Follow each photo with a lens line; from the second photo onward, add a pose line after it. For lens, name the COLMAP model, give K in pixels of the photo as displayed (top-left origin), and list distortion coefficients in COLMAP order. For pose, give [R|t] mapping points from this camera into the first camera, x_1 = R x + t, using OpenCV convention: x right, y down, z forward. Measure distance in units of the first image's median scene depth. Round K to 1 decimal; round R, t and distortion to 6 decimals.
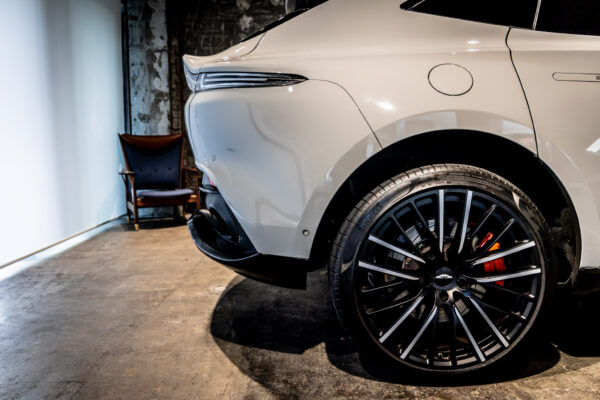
lens RADIAL K [[458.1, 0, 299.2], [0, 458.1, 206.3], [0, 0, 1]] dist [-0.018374, 0.018402]
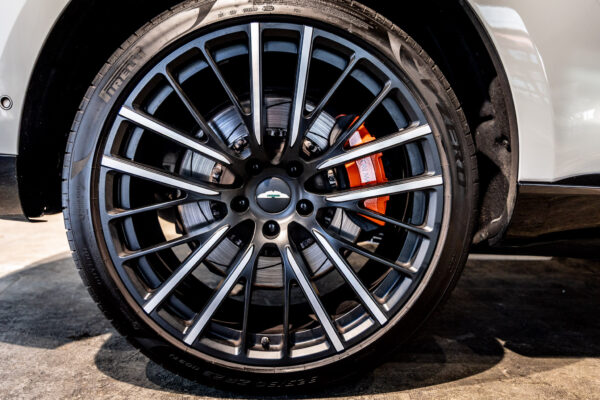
lens RADIAL K [[551.4, 0, 299.4], [0, 551.4, 203.9], [0, 0, 1]] dist [-0.021824, 0.000000]
pose [[0.999482, 0.015139, 0.028414, 0.336136], [-0.013810, 0.998826, -0.046429, 0.198569], [-0.029084, 0.046013, 0.998517, 0.348939]]
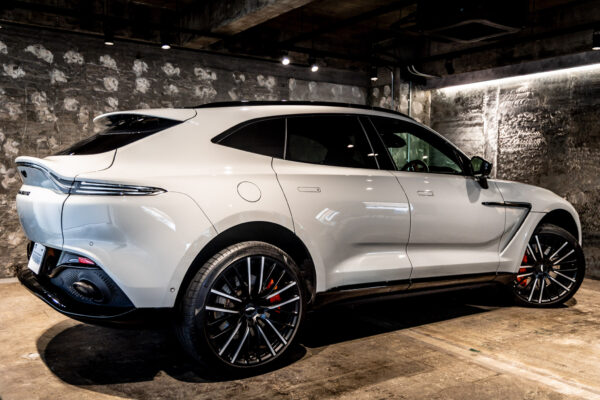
lens RADIAL K [[557.6, 0, 305.9], [0, 557.6, 199.7], [0, 0, 1]] dist [-0.005370, 0.000000]
pose [[0.808492, -0.020268, 0.588158, -0.713562], [0.068413, 0.995868, -0.059724, -0.106869], [-0.584517, 0.088525, 0.806538, -0.795273]]
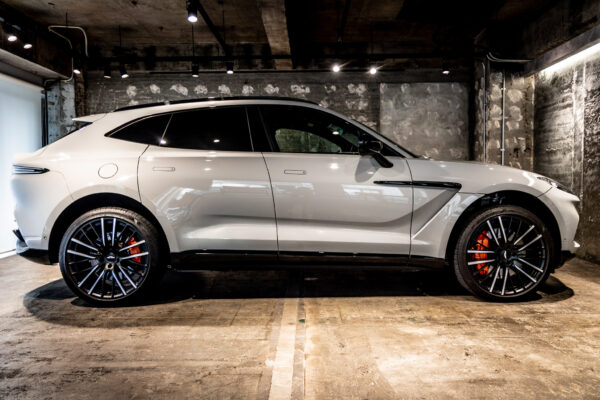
lens RADIAL K [[458.1, 0, 316.8], [0, 458.1, 206.6], [0, 0, 1]] dist [-0.018374, 0.018402]
pose [[0.999334, -0.014967, 0.033271, 1.277188], [0.017464, 0.996950, -0.076061, 0.095438], [-0.032031, 0.076591, 0.996548, -1.300080]]
